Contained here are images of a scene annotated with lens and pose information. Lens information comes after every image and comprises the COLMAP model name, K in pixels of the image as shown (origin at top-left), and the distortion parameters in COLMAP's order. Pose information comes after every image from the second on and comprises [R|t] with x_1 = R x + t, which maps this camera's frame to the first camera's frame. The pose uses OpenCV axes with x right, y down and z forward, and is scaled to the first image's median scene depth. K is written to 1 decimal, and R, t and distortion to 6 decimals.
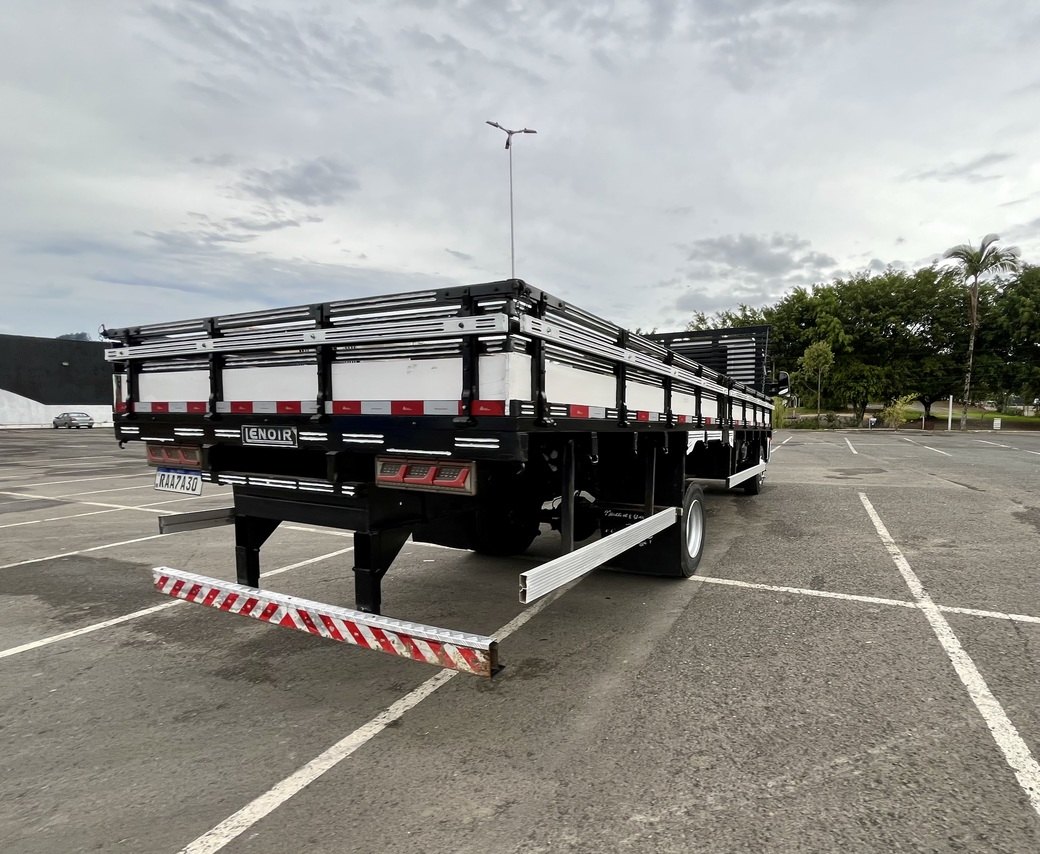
lens RADIAL K [[438.5, 0, 572.1], [0, 438.5, 452.3], [0, 0, 1]] dist [-0.001897, -0.000550]
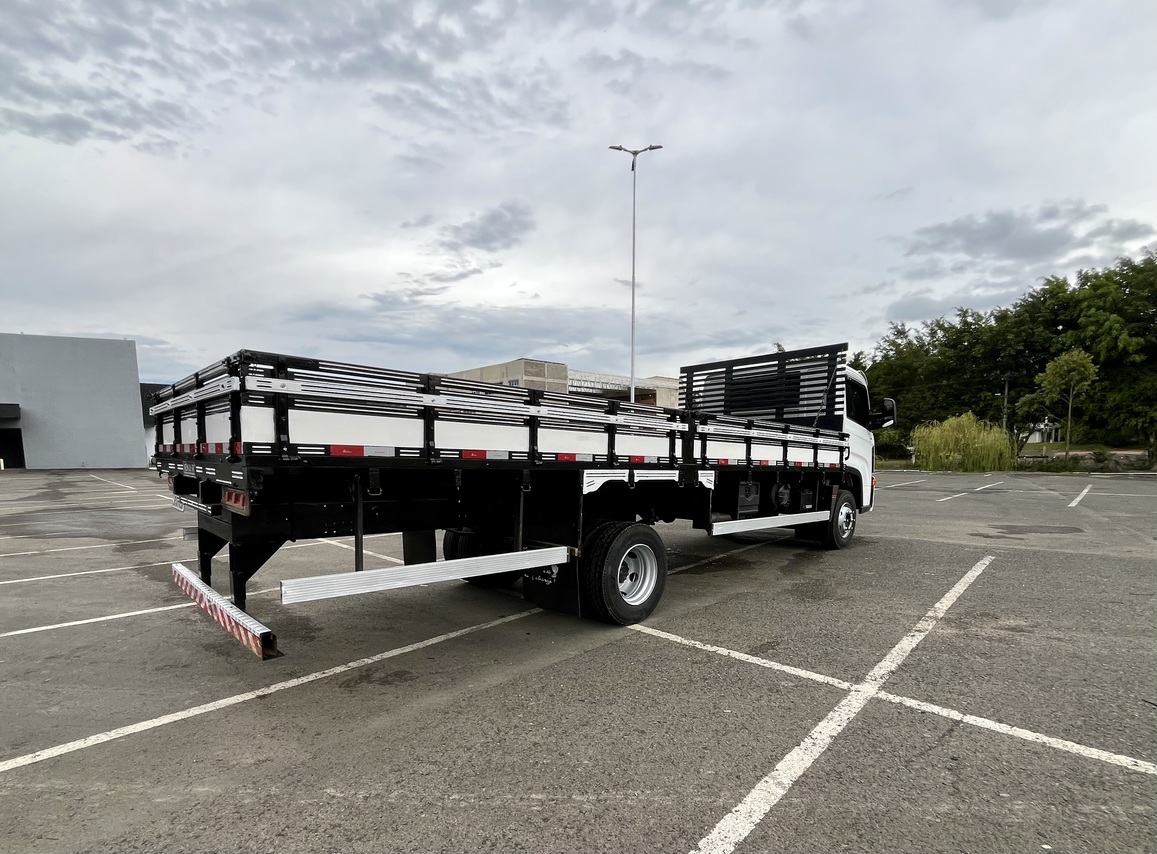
lens RADIAL K [[468.8, 0, 562.6], [0, 468.8, 493.8], [0, 0, 1]] dist [-0.002637, -0.000058]
pose [[0.944545, 0.027681, -0.327213, 0.471686], [-0.026950, 0.999614, 0.006769, -0.001047], [0.327274, 0.002425, 0.944926, -0.001605]]
